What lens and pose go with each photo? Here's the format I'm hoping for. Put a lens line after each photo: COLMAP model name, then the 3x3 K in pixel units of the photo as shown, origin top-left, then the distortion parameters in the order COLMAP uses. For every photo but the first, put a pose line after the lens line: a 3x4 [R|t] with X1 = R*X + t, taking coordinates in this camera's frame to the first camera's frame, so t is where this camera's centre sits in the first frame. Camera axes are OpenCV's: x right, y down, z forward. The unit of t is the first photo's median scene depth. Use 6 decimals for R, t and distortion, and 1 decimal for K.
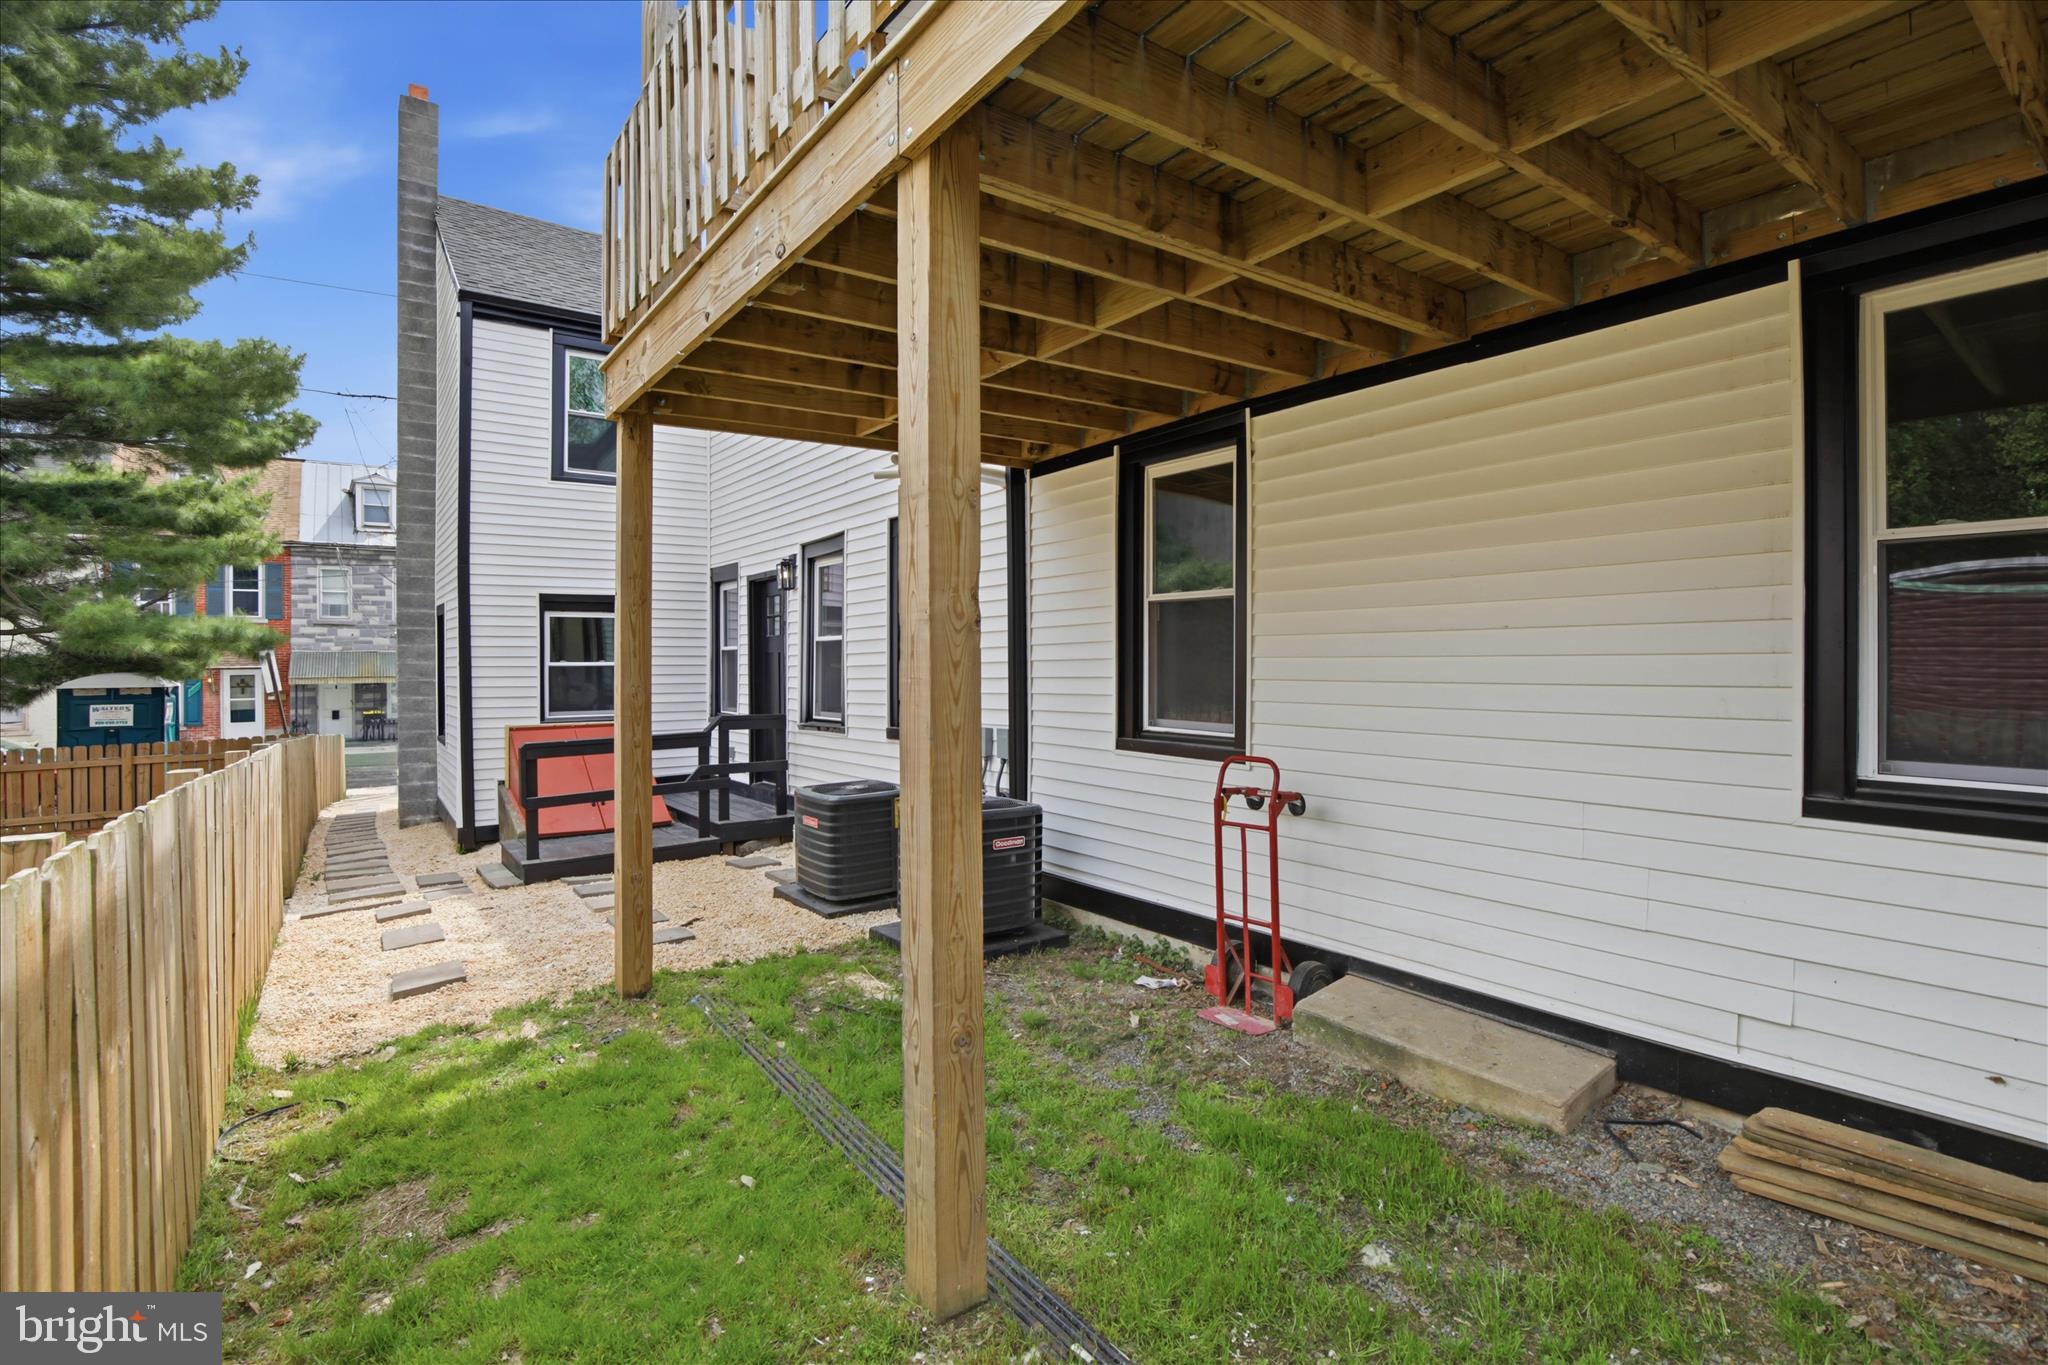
lens RADIAL K [[945.0, 0, 1013.4], [0, 945.0, 654.1], [0, 0, 1]] dist [-0.002504, 0.000327]
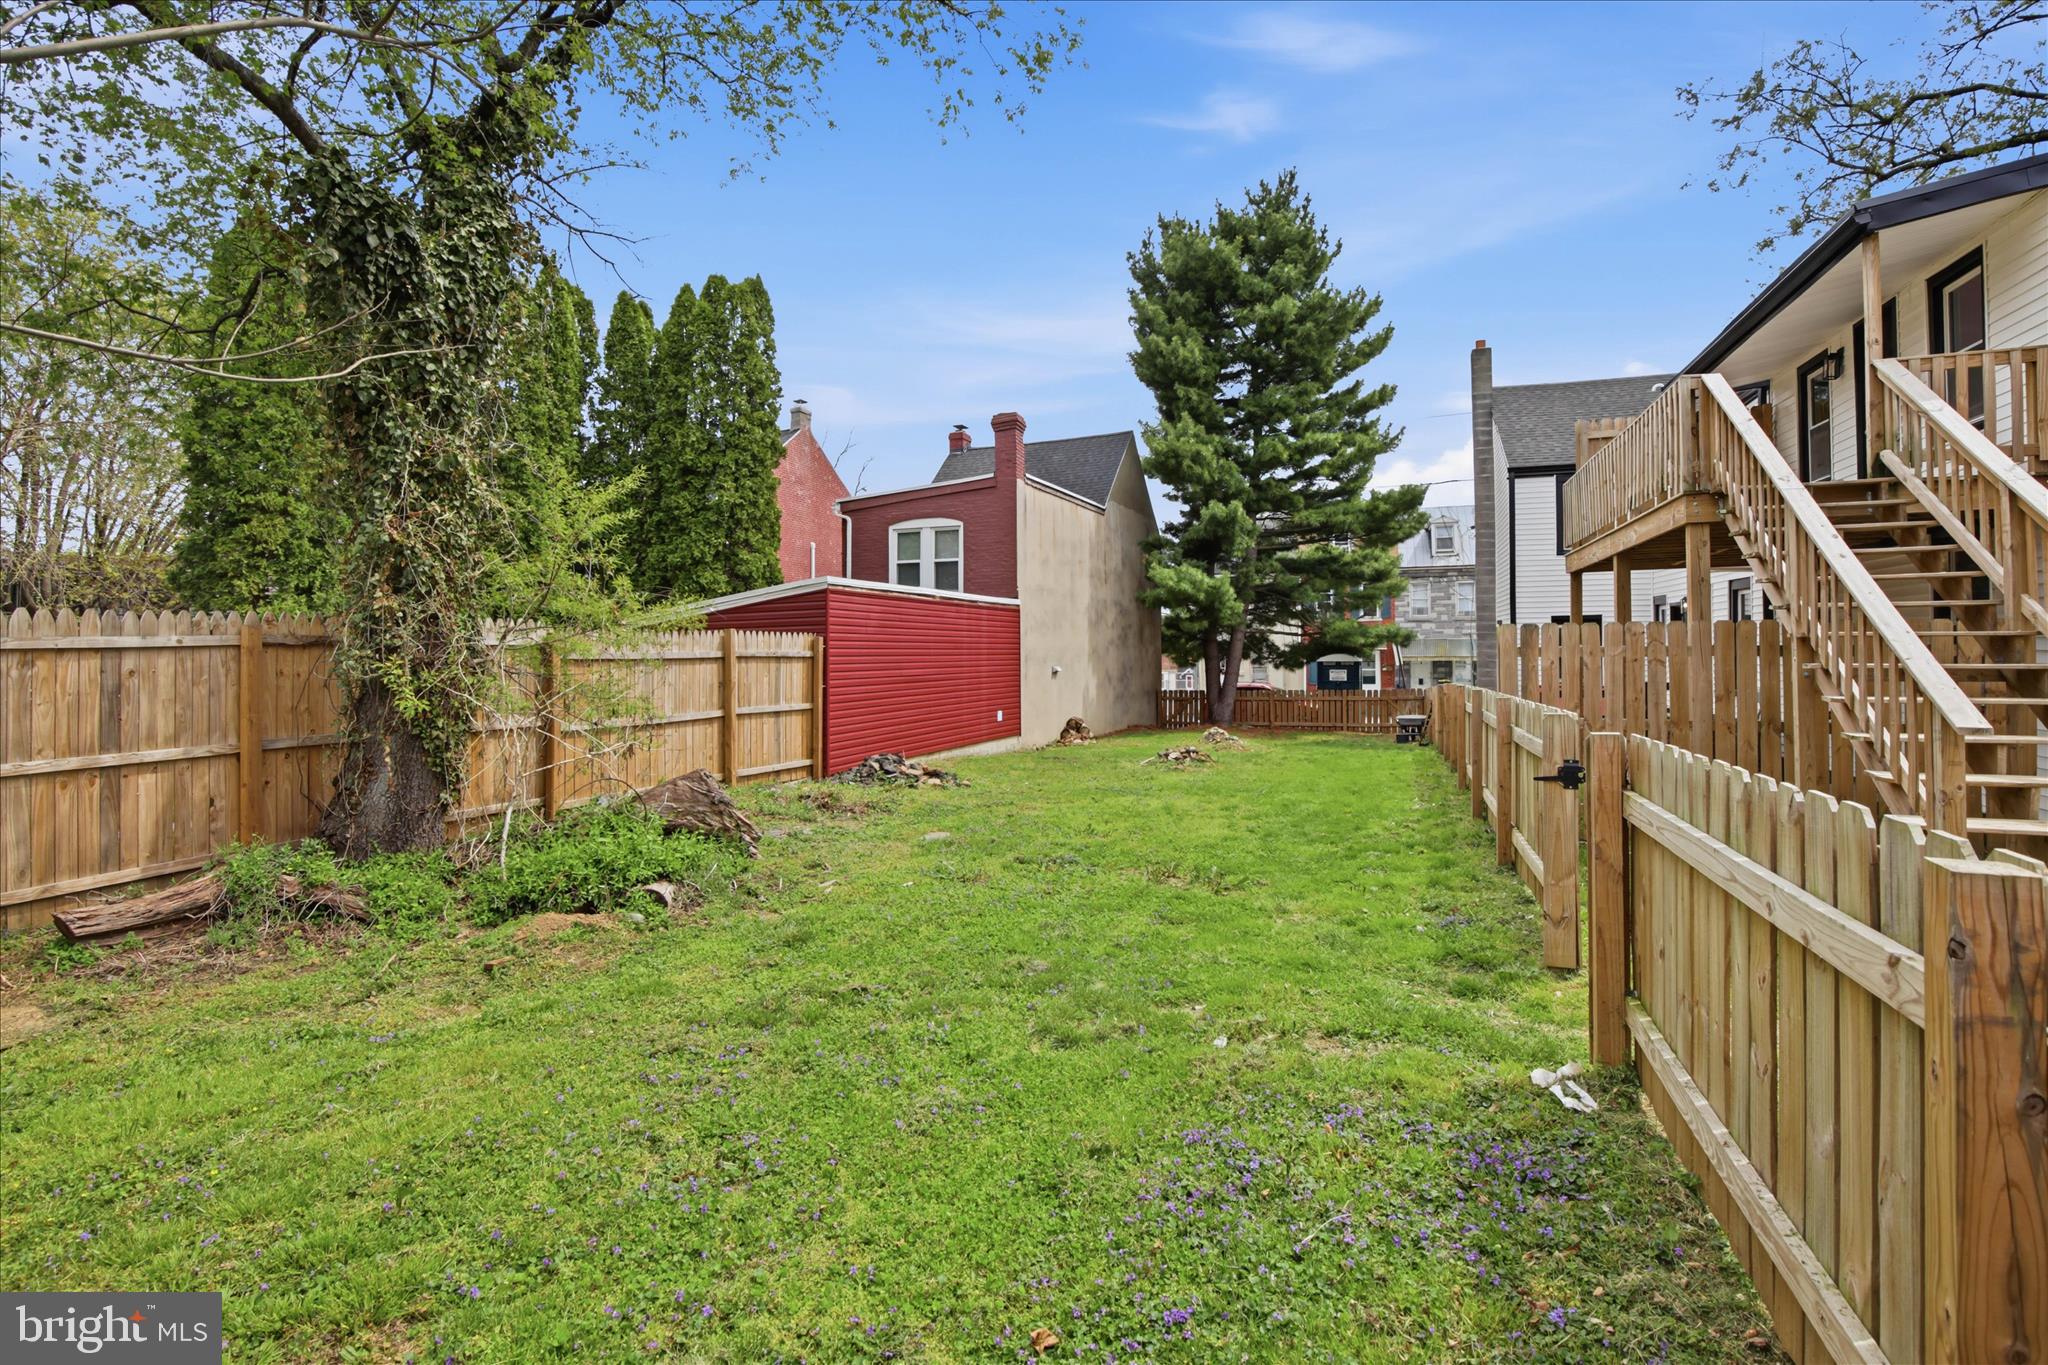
lens RADIAL K [[982.3, 0, 1036.5], [0, 982.3, 626.3], [0, 0, 1]] dist [-0.003554, -0.000182]
pose [[0.569695, -0.010717, -0.821786, 0.383477], [0.005498, 0.999942, -0.009229, -0.022146], [0.821838, 0.000740, 0.569721, -0.700673]]
